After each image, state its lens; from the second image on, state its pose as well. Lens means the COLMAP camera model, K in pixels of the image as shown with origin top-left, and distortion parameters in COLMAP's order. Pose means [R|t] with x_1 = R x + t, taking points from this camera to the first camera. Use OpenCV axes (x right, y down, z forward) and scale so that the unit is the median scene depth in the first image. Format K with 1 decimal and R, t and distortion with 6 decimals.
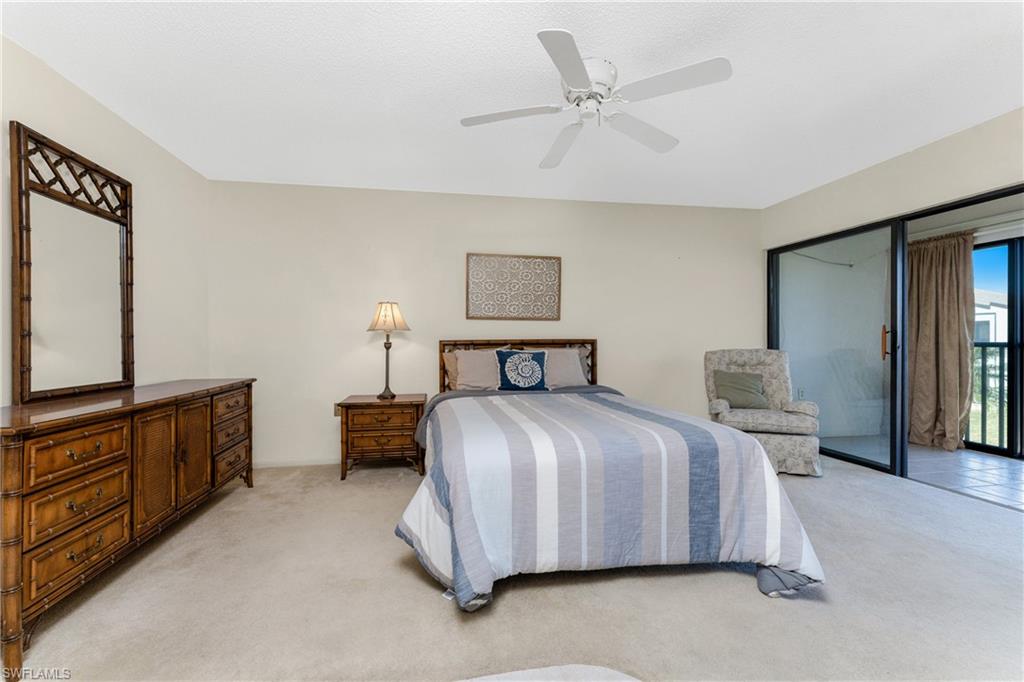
lens RADIAL K [[417.5, 0, 507.4], [0, 417.5, 341.6], [0, 0, 1]] dist [0.004000, -0.001357]
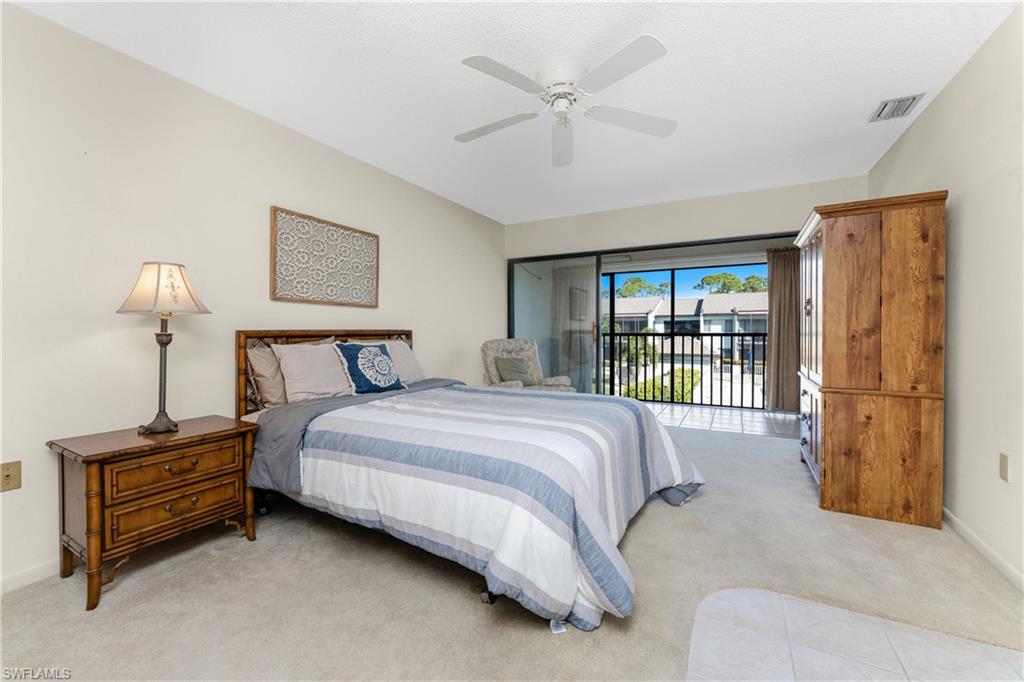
lens RADIAL K [[417.5, 0, 510.5], [0, 417.5, 335.6], [0, 0, 1]] dist [0.004000, -0.001357]
pose [[0.625429, -0.005716, 0.780260, -0.404574], [0.003010, 0.999983, 0.004912, 0.003150], [-0.780275, -0.000723, 0.625436, 0.254731]]
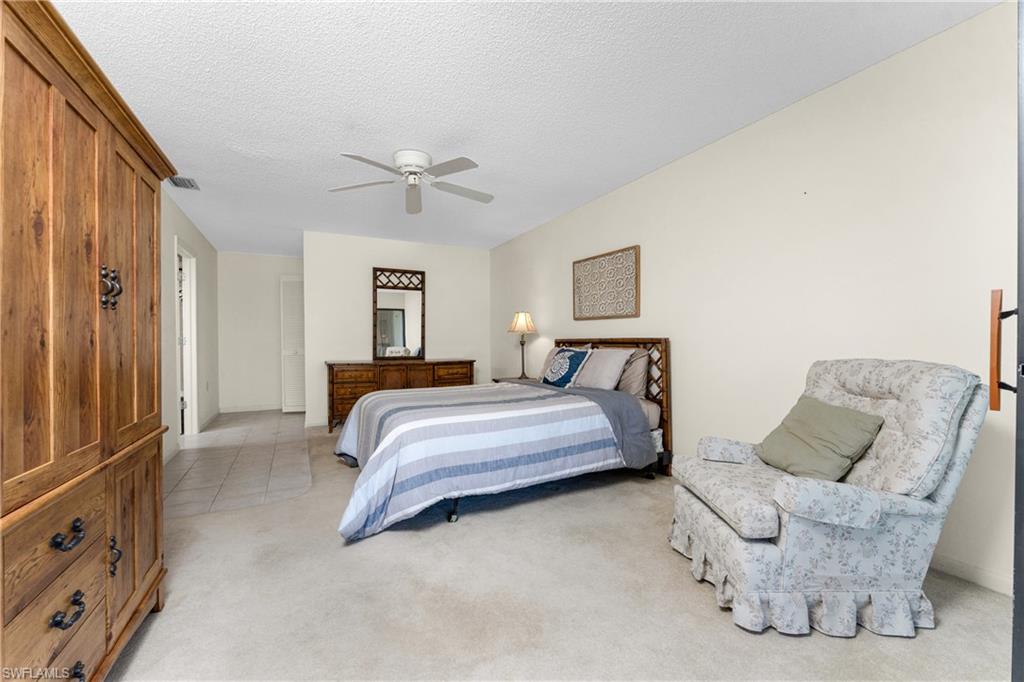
lens RADIAL K [[417.5, 0, 493.1], [0, 417.5, 340.5], [0, 0, 1]] dist [0.004000, -0.001357]
pose [[0.261547, 0.004491, -0.965180, 0.956847], [-0.001480, 0.999990, 0.004253, -0.004114], [0.965190, 0.000316, 0.261551, 0.503958]]
